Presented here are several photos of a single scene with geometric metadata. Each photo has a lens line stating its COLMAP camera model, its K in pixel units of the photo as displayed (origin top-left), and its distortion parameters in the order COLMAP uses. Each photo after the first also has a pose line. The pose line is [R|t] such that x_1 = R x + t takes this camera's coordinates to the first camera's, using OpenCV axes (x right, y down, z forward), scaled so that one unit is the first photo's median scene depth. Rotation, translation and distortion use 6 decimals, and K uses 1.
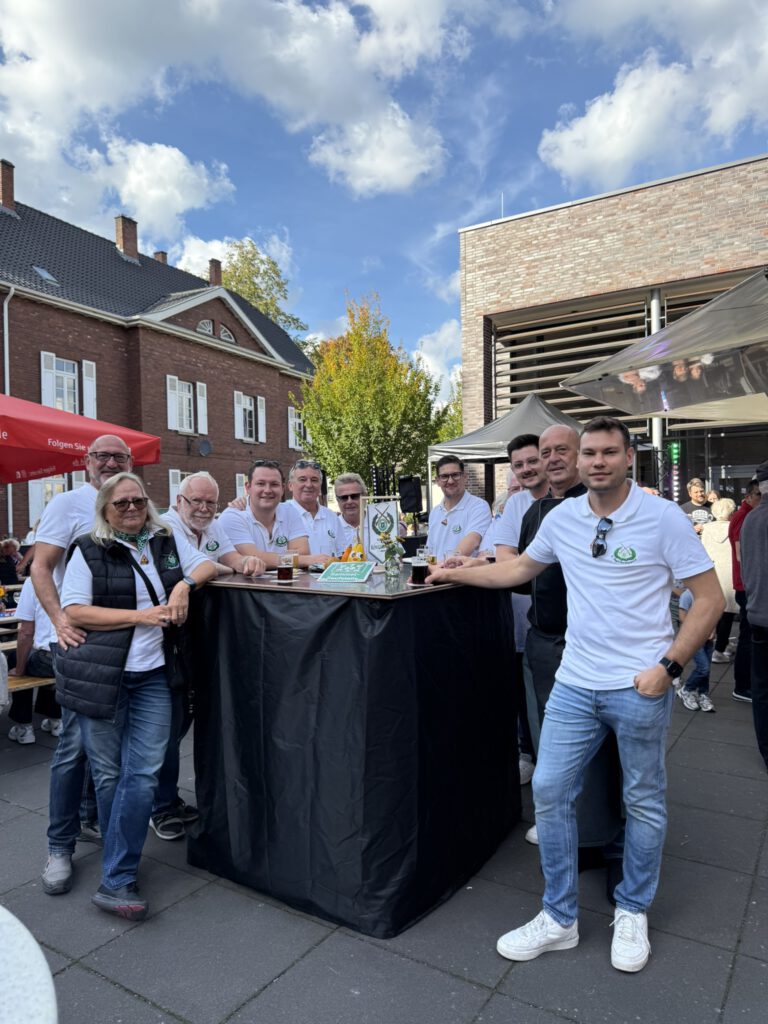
lens RADIAL K [[721.0, 0, 383.9], [0, 721.0, 514.5], [0, 0, 1]] dist [-0.006707, -0.006301]
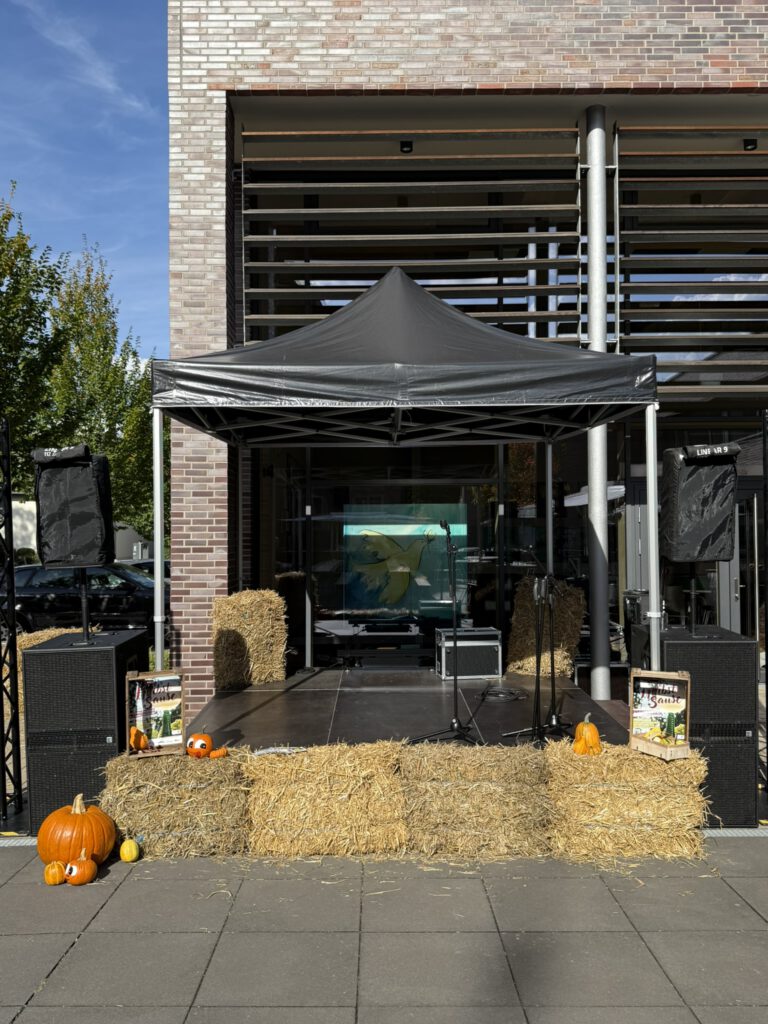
lens RADIAL K [[837.1, 0, 383.7], [0, 837.1, 506.9], [0, 0, 1]] dist [0.000622, -0.000124]
pose [[0.837686, 0.026789, 0.545495, -0.047944], [-0.007632, 0.999273, -0.037353, -0.015865], [-0.546099, 0.027127, 0.837281, 0.572240]]
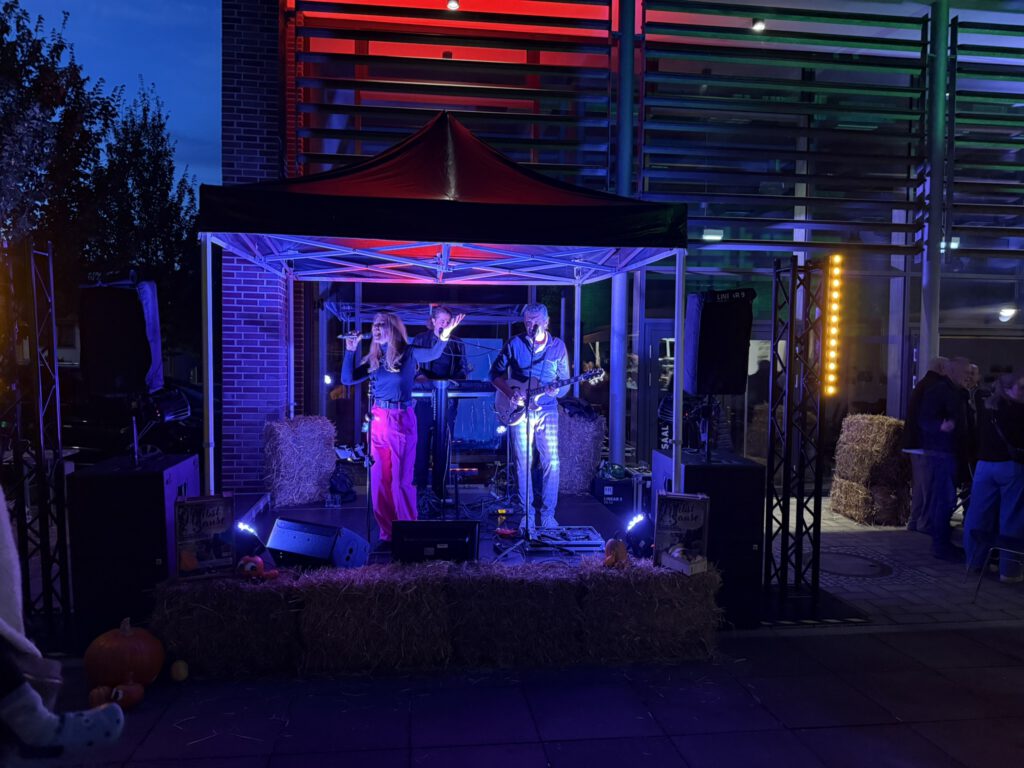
lens RADIAL K [[721.0, 0, 511.4], [0, 721.0, 381.8], [0, 0, 1]] dist [-0.006707, -0.006301]
pose [[0.760967, 0.008703, 0.648732, -0.039955], [-0.025685, 0.999530, 0.016720, -0.016065], [-0.648282, -0.029386, 0.760833, 0.591681]]
